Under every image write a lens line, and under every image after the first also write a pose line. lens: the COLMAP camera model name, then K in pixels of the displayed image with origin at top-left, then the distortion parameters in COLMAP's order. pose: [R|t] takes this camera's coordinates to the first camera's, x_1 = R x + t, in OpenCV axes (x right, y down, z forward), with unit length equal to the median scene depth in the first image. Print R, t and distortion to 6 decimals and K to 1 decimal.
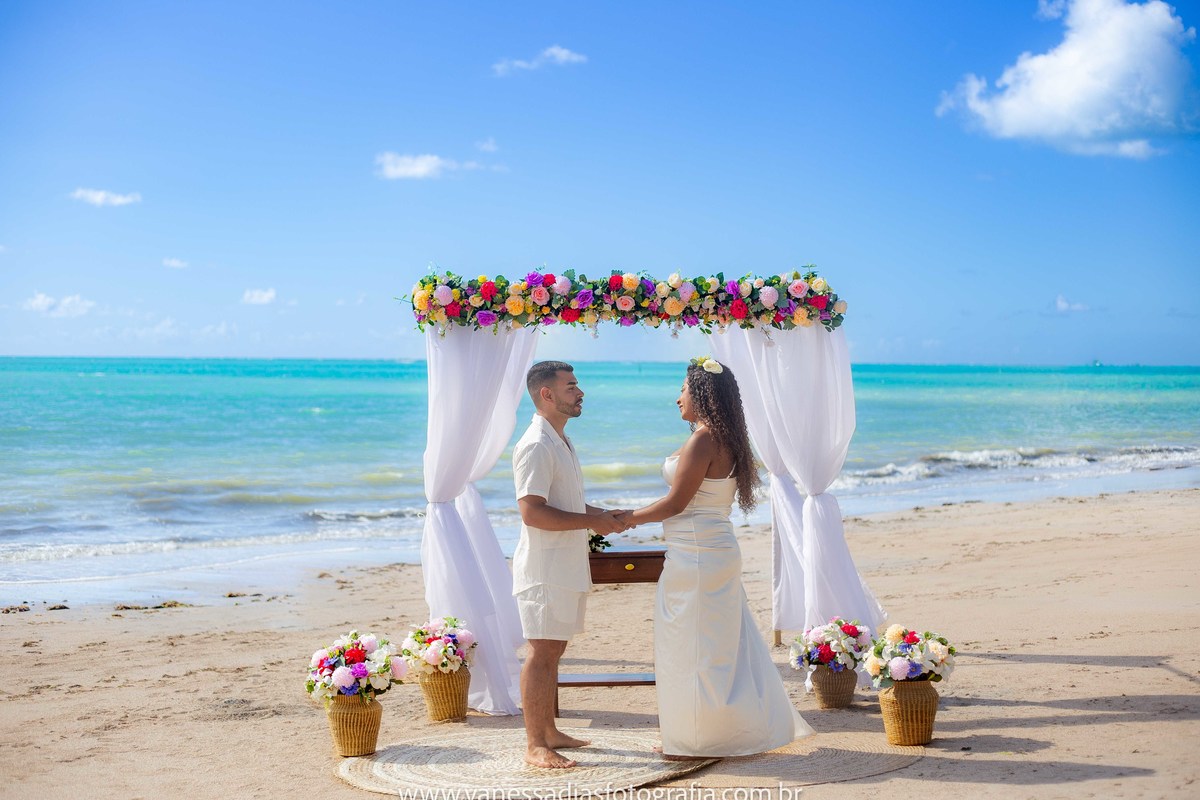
lens RADIAL K [[1733.9, 0, 597.6], [0, 1733.9, 398.8], [0, 0, 1]] dist [-0.094138, -0.016121]
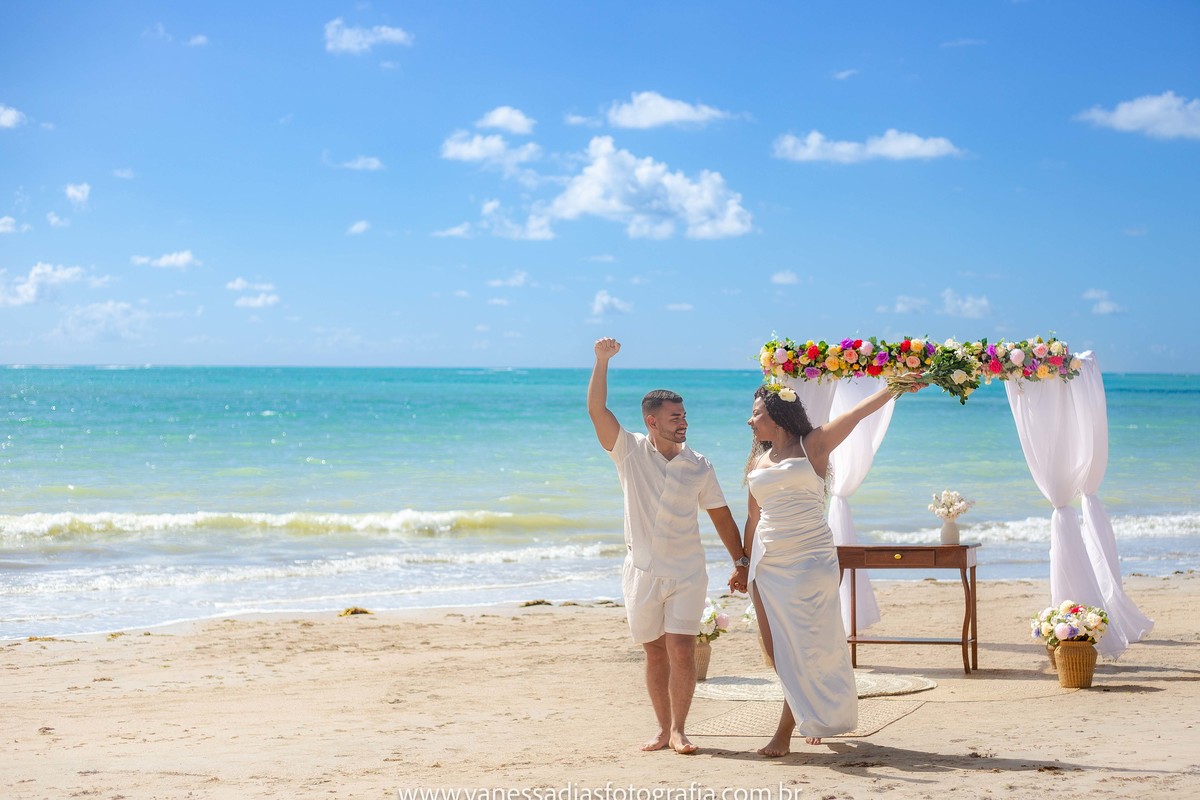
lens RADIAL K [[1950.2, 0, 707.3], [0, 1950.2, 460.2], [0, 0, 1]] dist [-0.042053, -0.005561]
pose [[0.961182, 0.012509, -0.275631, 0.279370], [-0.006640, 0.999731, 0.022217, -0.011542], [0.275835, -0.019525, 0.961007, -0.488493]]
